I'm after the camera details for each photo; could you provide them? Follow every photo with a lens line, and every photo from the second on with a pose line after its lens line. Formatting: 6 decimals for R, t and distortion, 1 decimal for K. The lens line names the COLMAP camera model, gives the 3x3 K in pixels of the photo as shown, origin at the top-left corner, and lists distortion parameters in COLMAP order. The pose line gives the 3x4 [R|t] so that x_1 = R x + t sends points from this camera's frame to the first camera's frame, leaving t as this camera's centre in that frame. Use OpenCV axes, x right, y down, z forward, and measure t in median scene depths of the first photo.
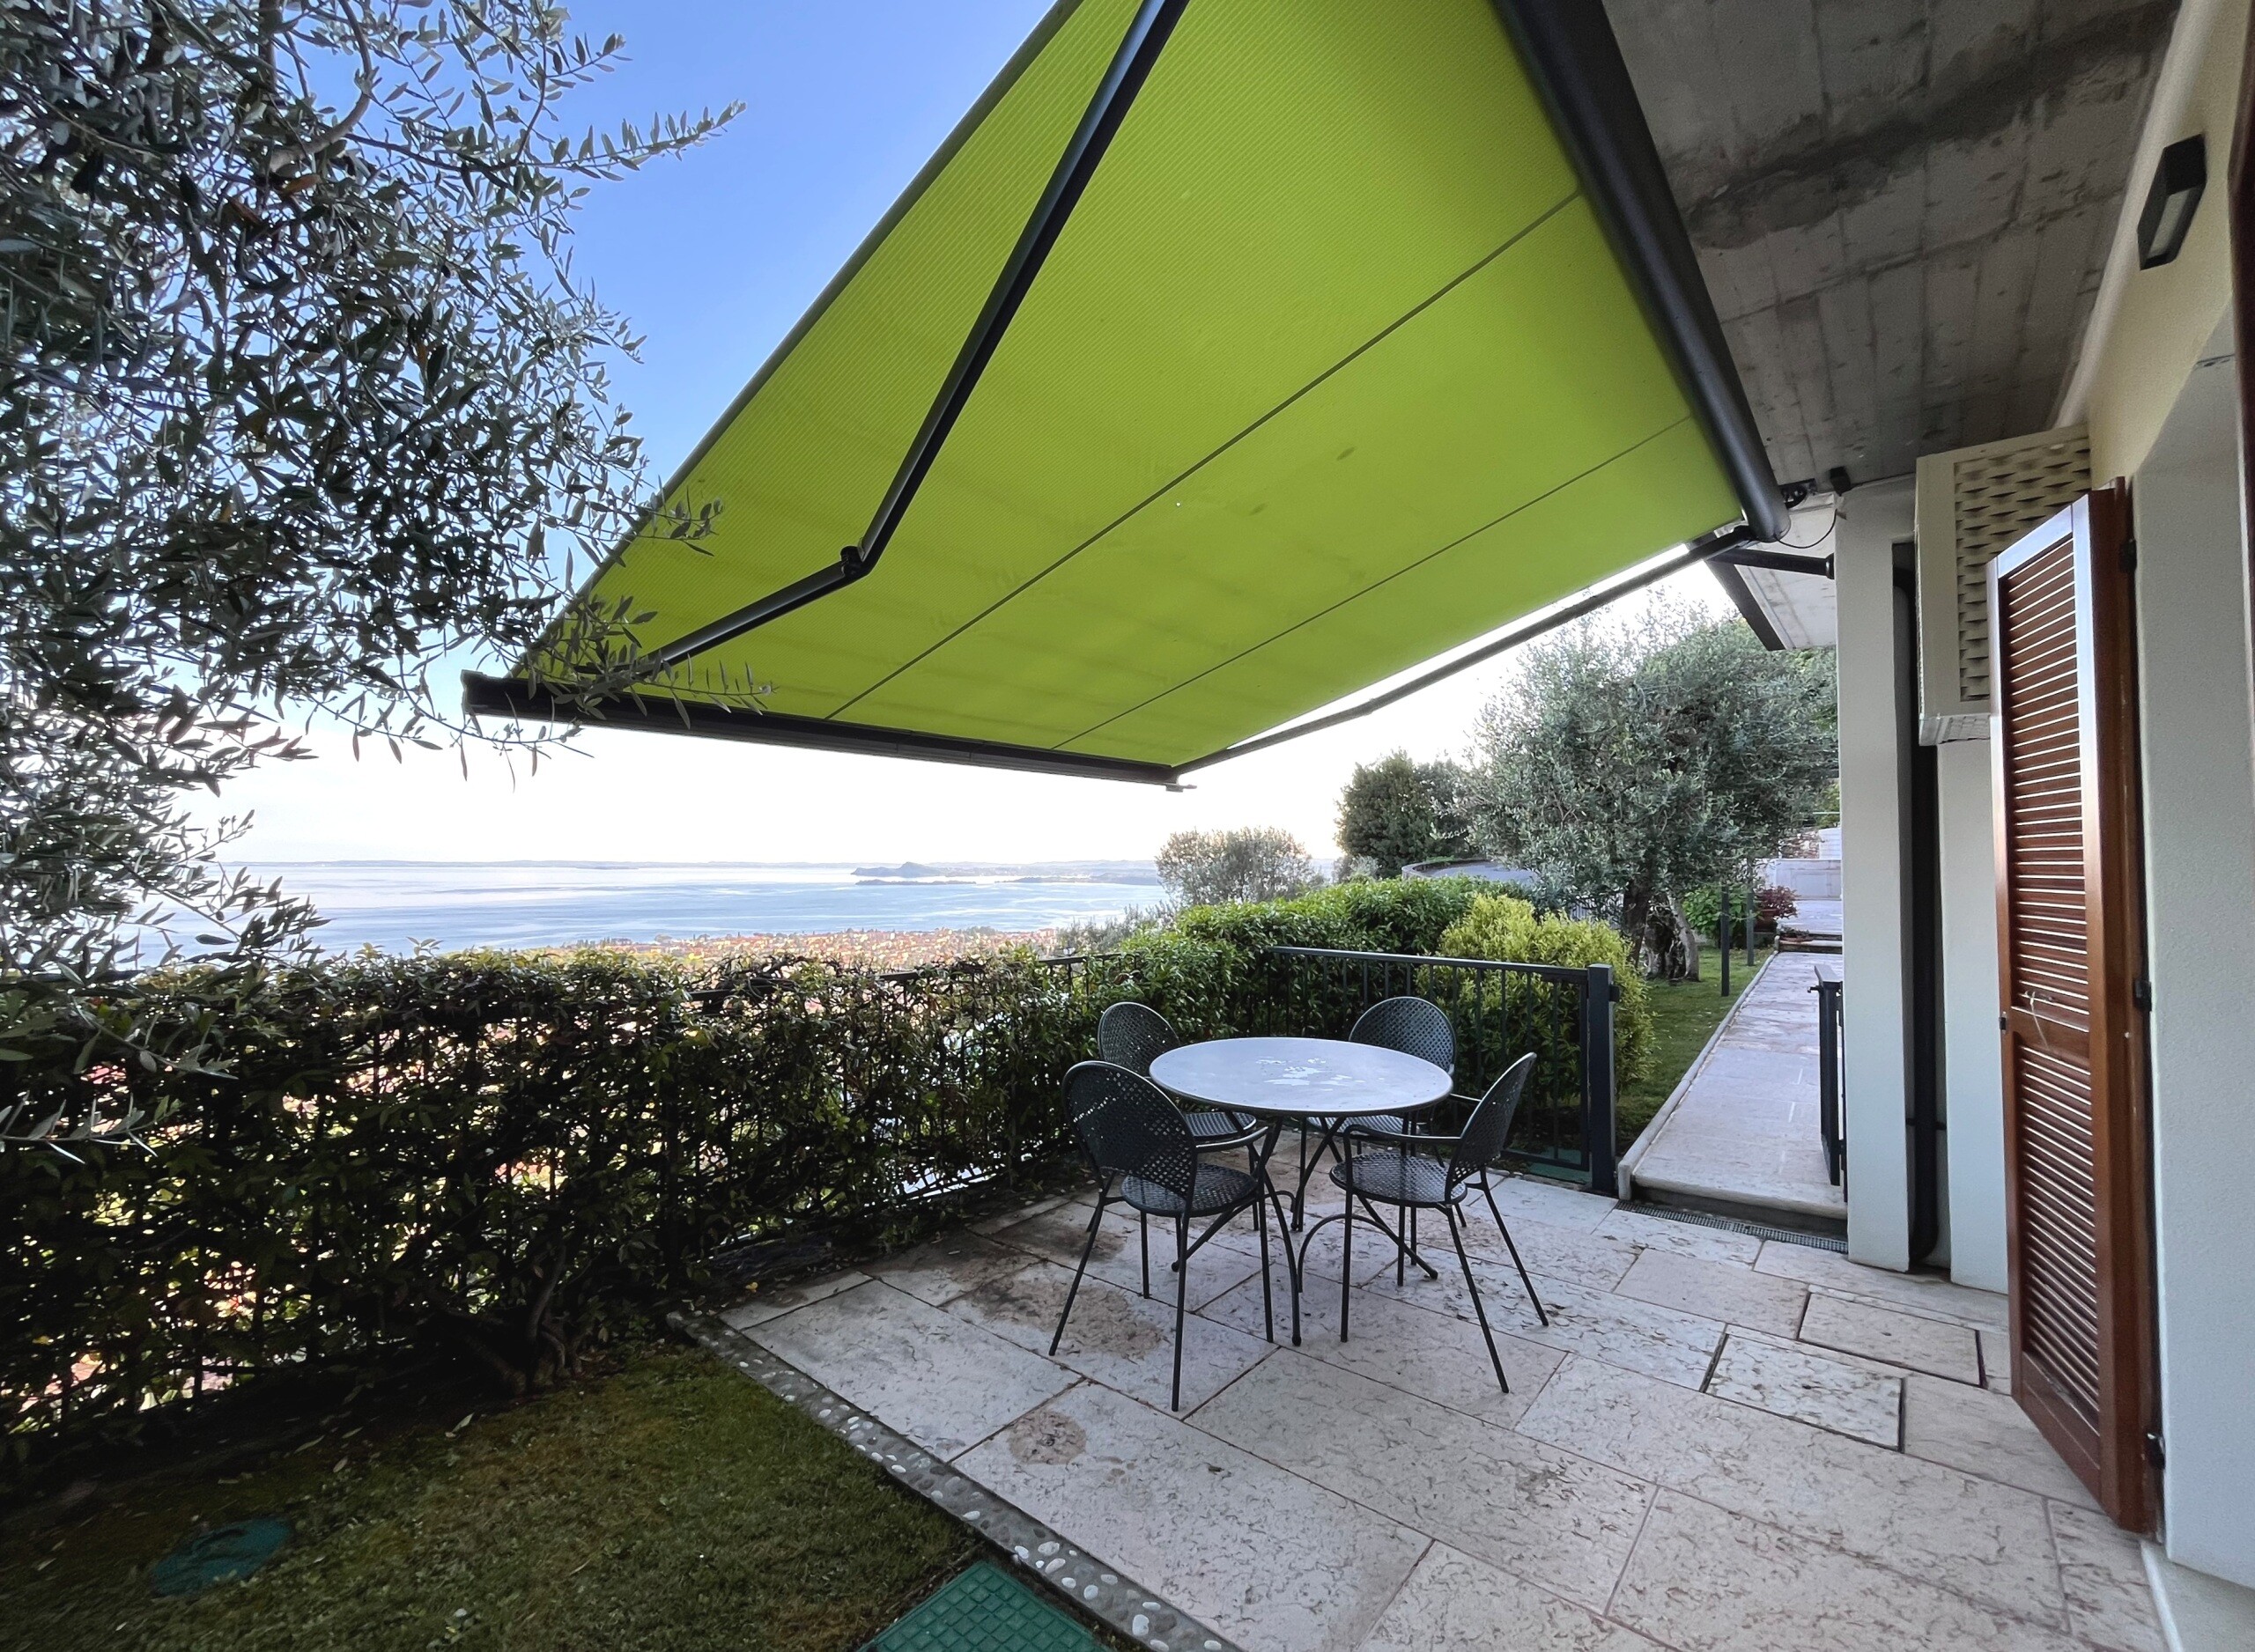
lens RADIAL K [[900.7, 0, 1127.5], [0, 900.7, 826.0], [0, 0, 1]] dist [-0.011907, 0.000033]
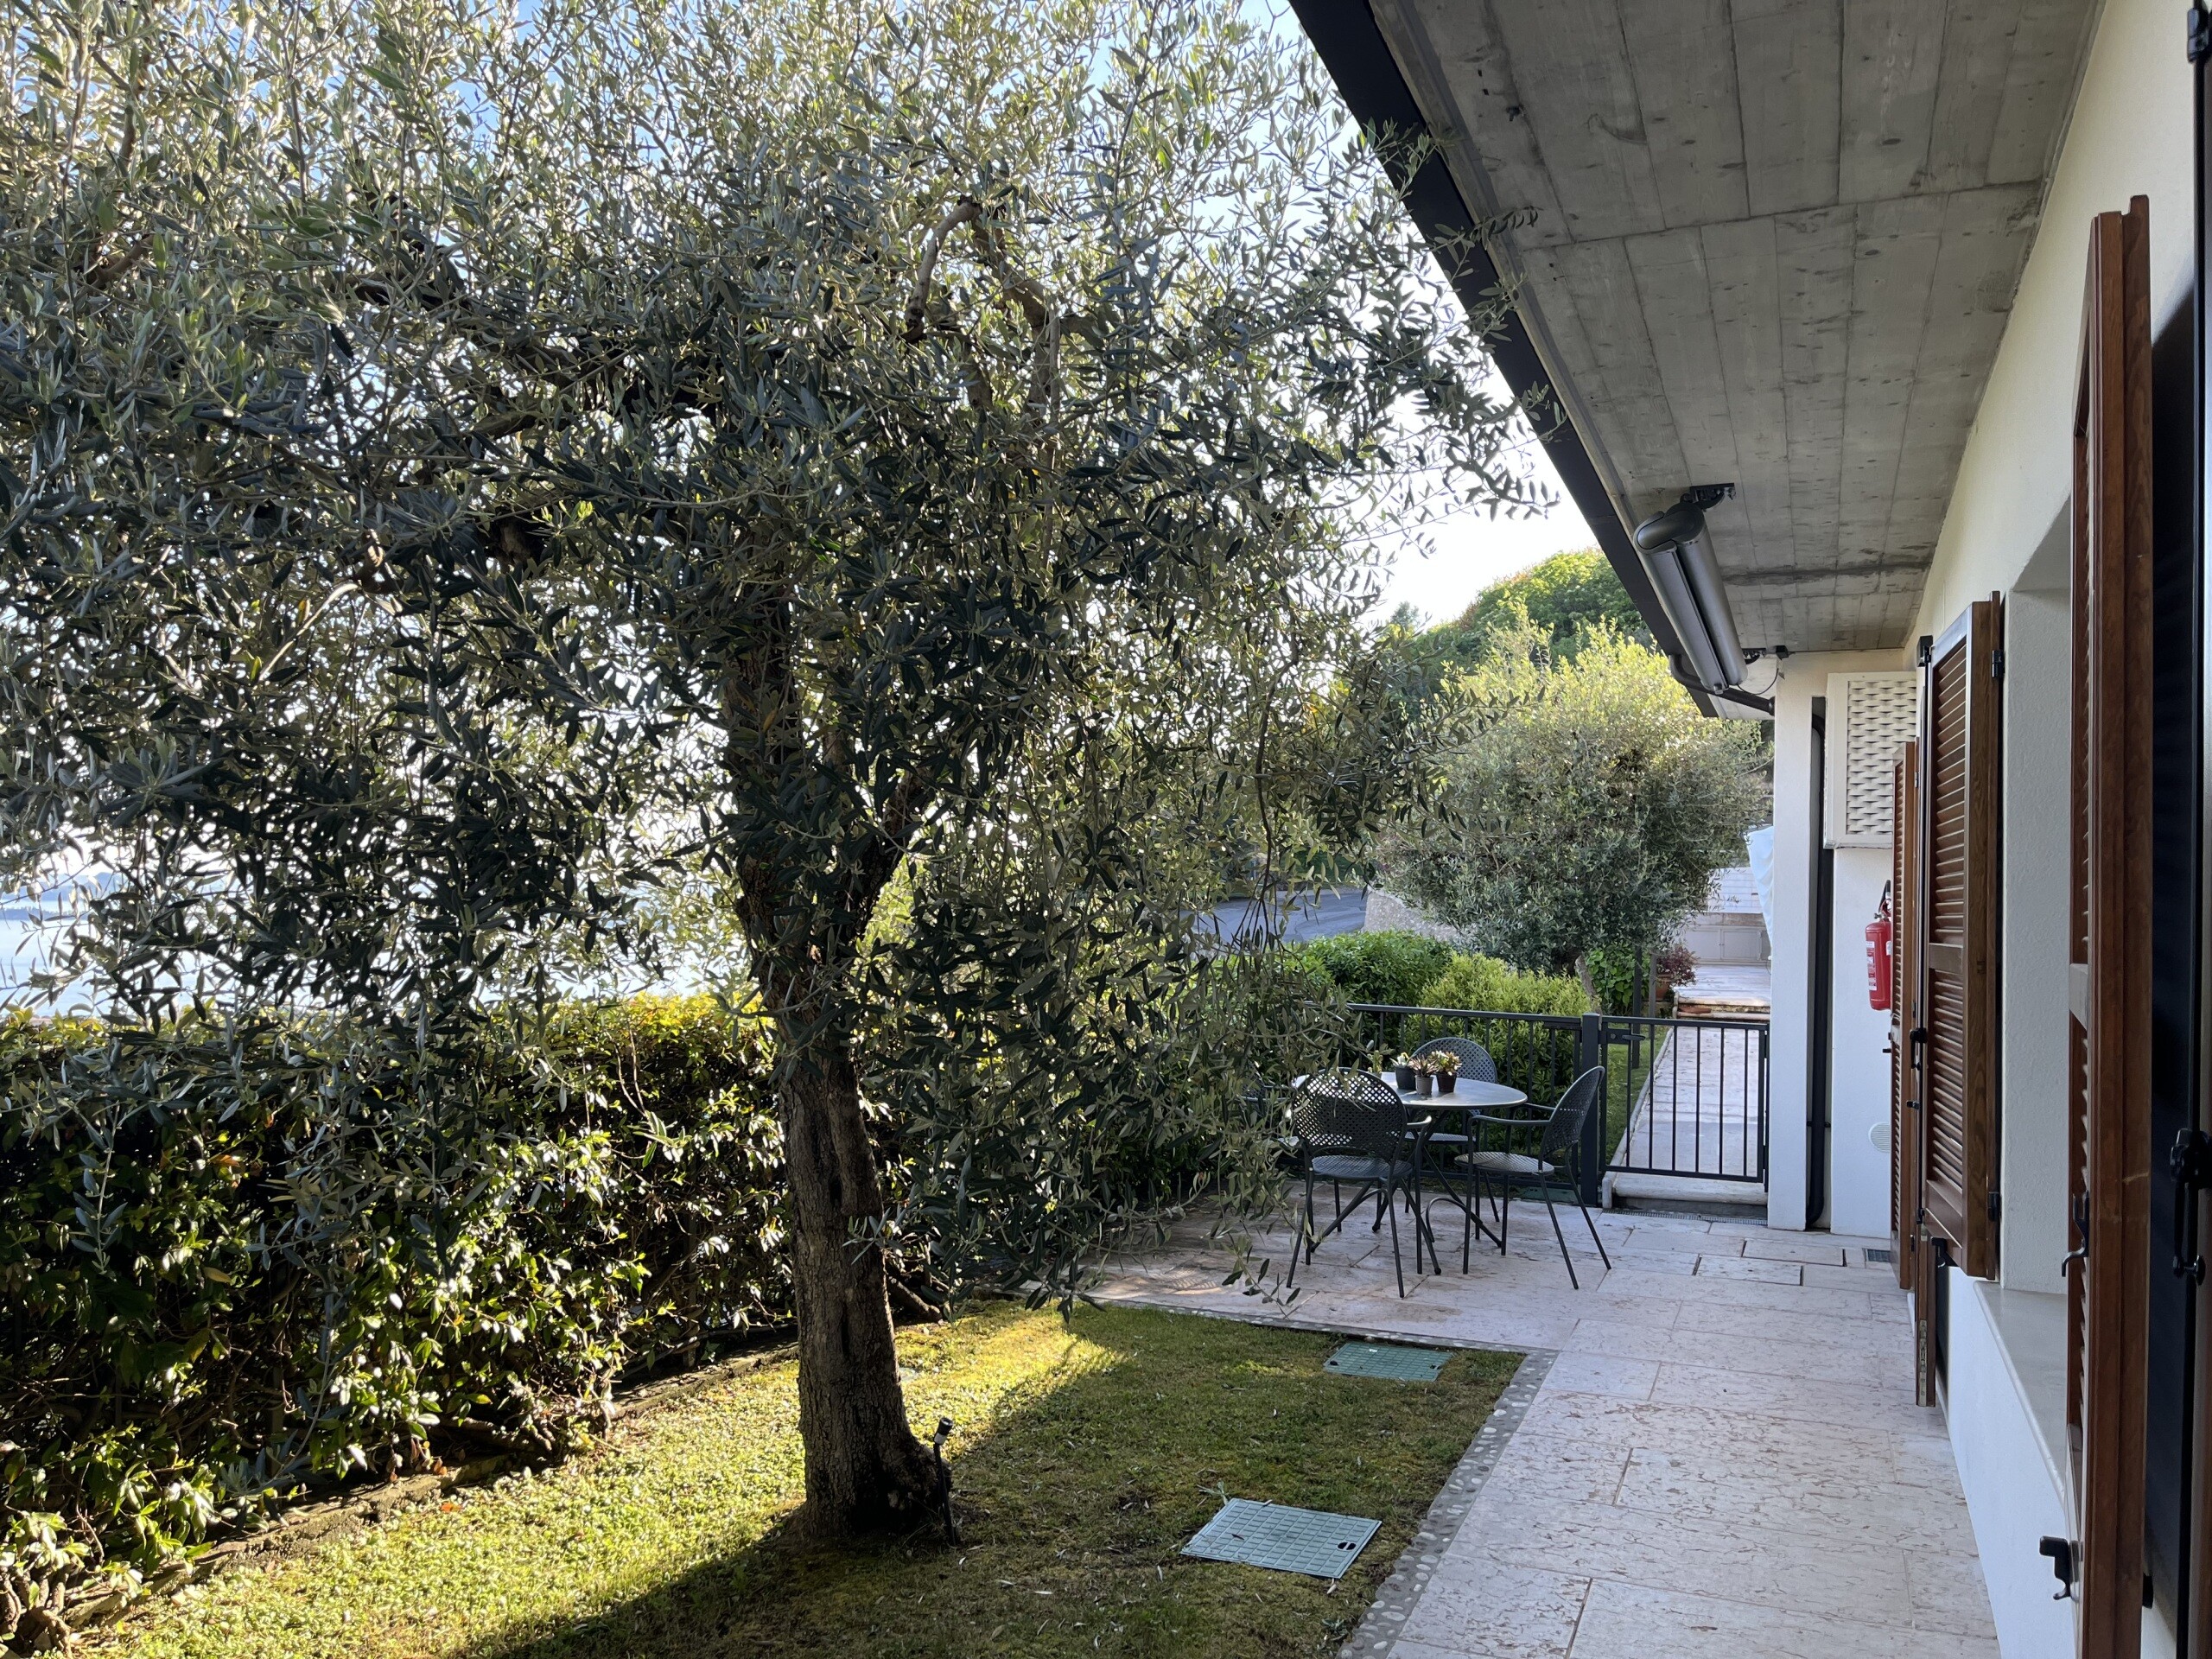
lens RADIAL K [[1688.5, 0, 1107.1], [0, 1688.5, 838.1], [0, 0, 1]] dist [0.108715, -0.145155]
pose [[0.947334, 0.029851, 0.318852, -0.804814], [-0.033315, 0.999430, 0.005414, -0.067971], [-0.318509, -0.015751, 0.947789, -0.926662]]
